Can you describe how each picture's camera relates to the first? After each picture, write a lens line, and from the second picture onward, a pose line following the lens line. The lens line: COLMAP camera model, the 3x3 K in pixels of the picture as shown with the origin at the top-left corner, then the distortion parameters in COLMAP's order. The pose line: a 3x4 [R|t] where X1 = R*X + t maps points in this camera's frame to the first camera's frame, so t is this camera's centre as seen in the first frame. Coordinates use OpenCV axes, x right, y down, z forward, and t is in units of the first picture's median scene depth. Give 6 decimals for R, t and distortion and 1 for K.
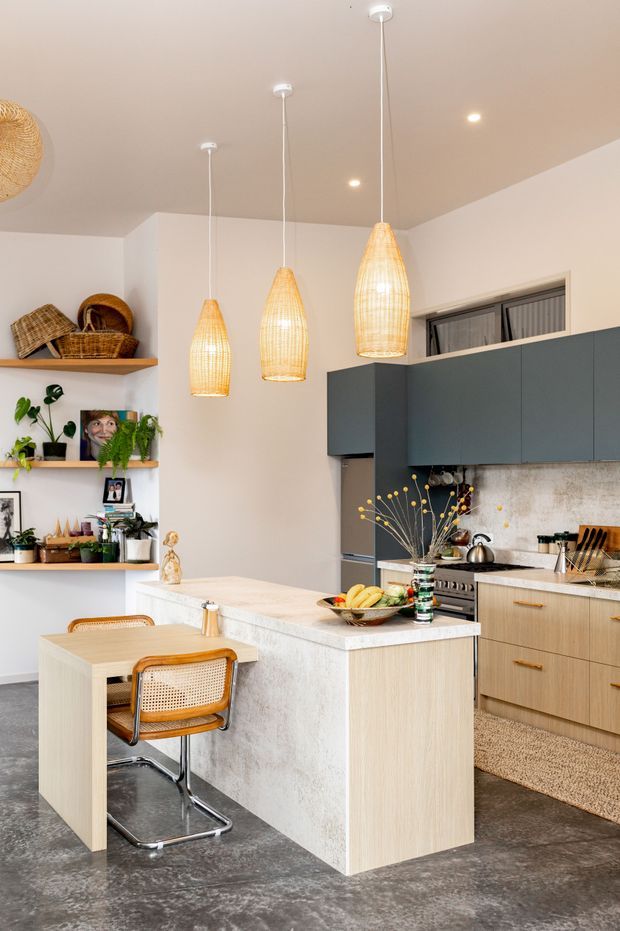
lens RADIAL K [[923.3, 0, 321.8], [0, 923.3, 489.7], [0, 0, 1]] dist [0.002146, -0.003669]
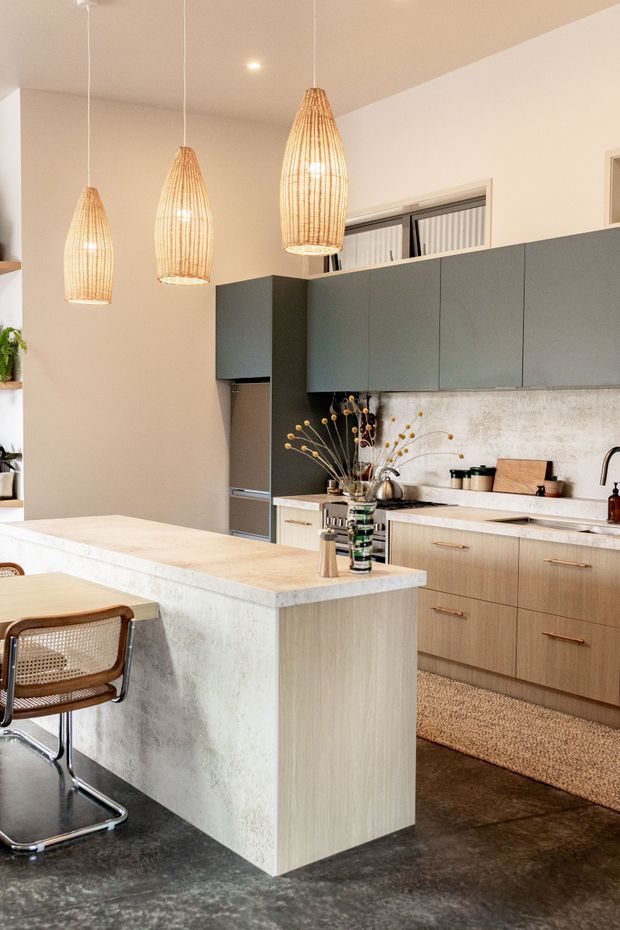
lens RADIAL K [[940.6, 0, 310.0], [0, 940.6, 465.0], [0, 0, 1]] dist [-0.008600, 0.025902]
pose [[0.990607, 0.004410, 0.136667, -0.036675], [-0.010474, 0.998991, 0.043681, 0.006522], [-0.136337, -0.044702, 0.989653, 0.109299]]
